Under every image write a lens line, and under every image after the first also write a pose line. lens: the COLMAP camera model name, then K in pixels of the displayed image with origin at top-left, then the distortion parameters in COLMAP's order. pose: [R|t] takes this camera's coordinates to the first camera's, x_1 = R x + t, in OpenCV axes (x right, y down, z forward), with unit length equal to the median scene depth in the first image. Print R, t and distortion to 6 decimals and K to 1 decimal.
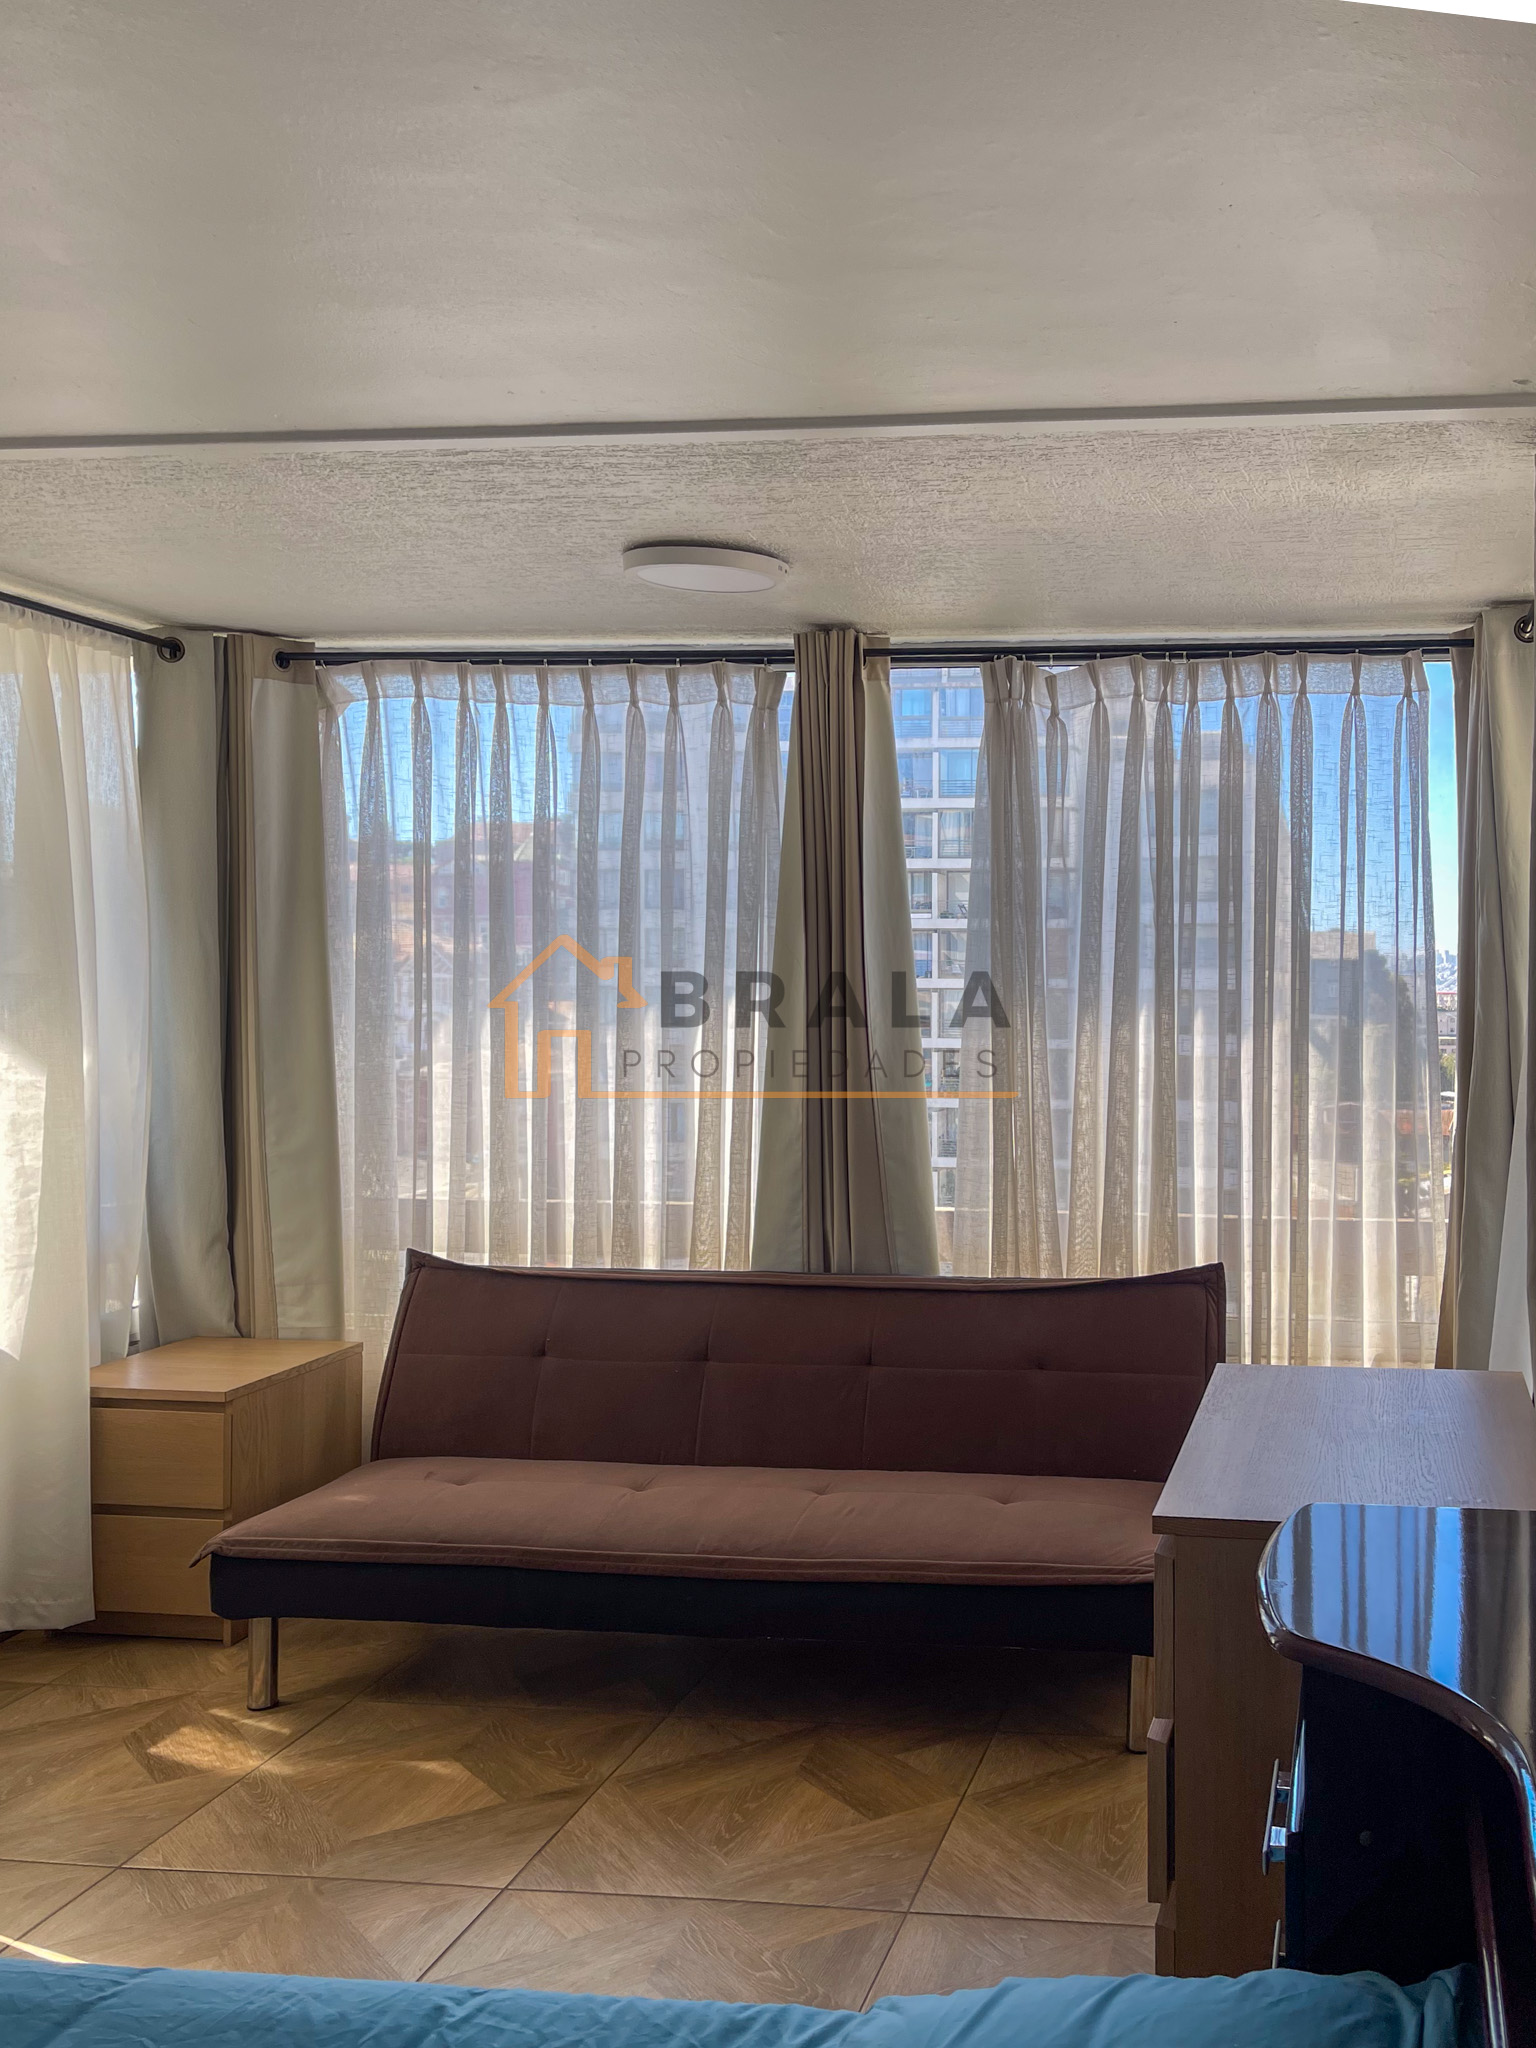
lens RADIAL K [[1680.9, 0, 768.0], [0, 1680.9, 1024.0], [0, 0, 1]] dist [0.028316, -0.008844]
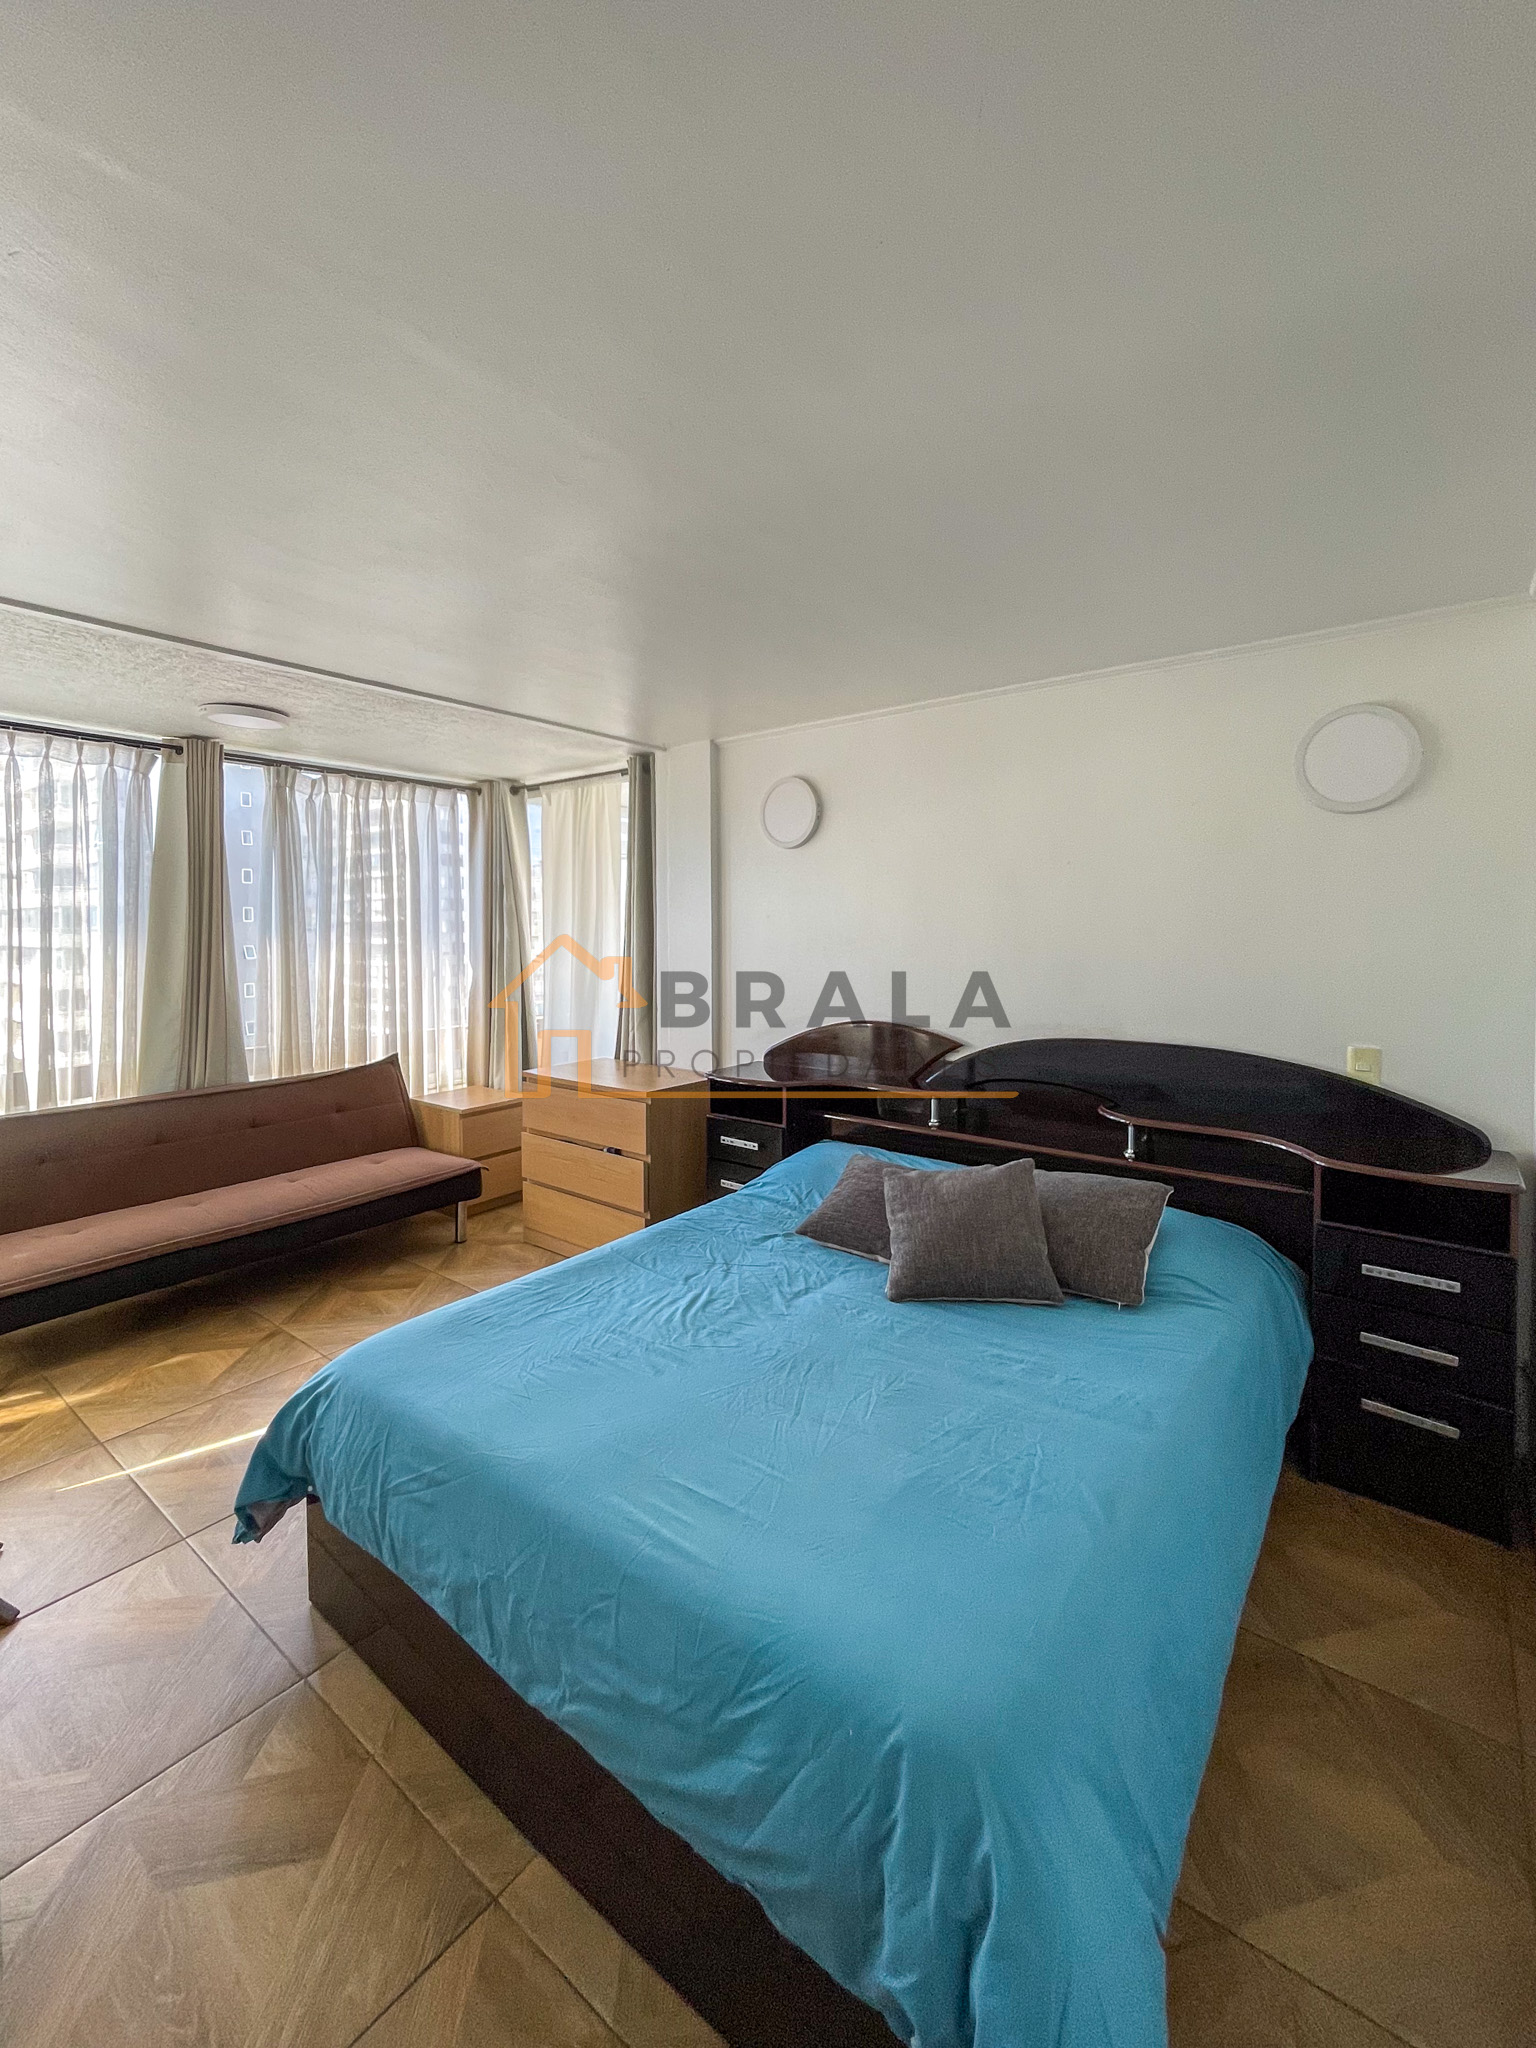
lens RADIAL K [[838.0, 0, 764.6], [0, 838.0, 980.3], [0, 0, 1]] dist [-0.011769, 0.006218]
pose [[0.537762, -0.063587, 0.840695, -0.405223], [0.037580, 0.997969, 0.051444, 0.006715], [-0.842258, 0.003928, 0.539060, -0.012546]]
